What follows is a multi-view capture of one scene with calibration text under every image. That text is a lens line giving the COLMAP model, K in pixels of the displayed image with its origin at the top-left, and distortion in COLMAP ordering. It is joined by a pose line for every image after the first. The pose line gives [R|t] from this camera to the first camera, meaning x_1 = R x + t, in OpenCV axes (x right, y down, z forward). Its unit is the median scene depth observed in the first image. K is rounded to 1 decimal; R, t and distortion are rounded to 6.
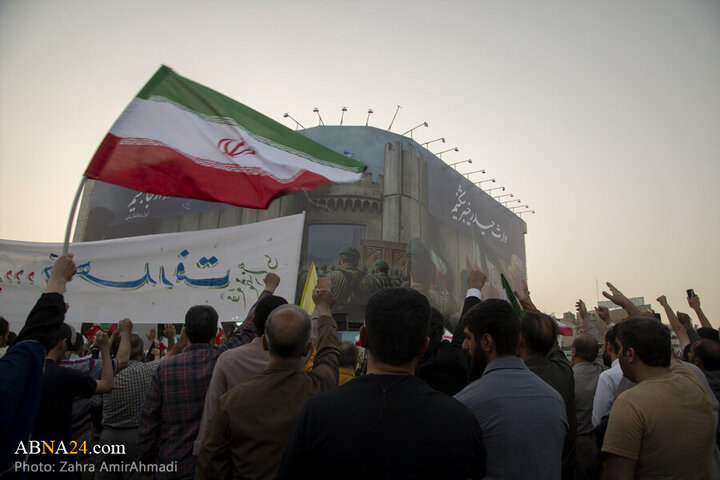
lens RADIAL K [[492.1, 0, 360.0], [0, 492.1, 240.0], [0, 0, 1]] dist [-0.090226, 0.001631]
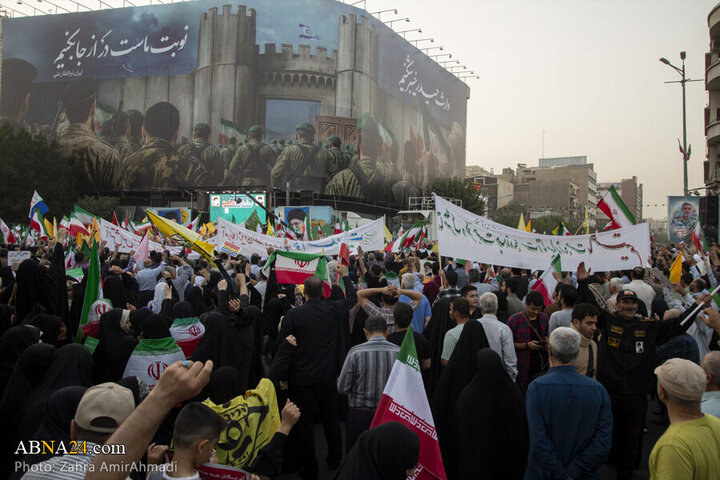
lens RADIAL K [[567.8, 0, 360.0], [0, 567.8, 240.0], [0, 0, 1]] dist [-0.053089, 0.054562]
pose [[0.989418, -0.002002, 0.145078, -0.077980], [-0.039585, 0.958247, 0.283190, -0.088434], [-0.139587, -0.285936, 0.948027, -0.240040]]
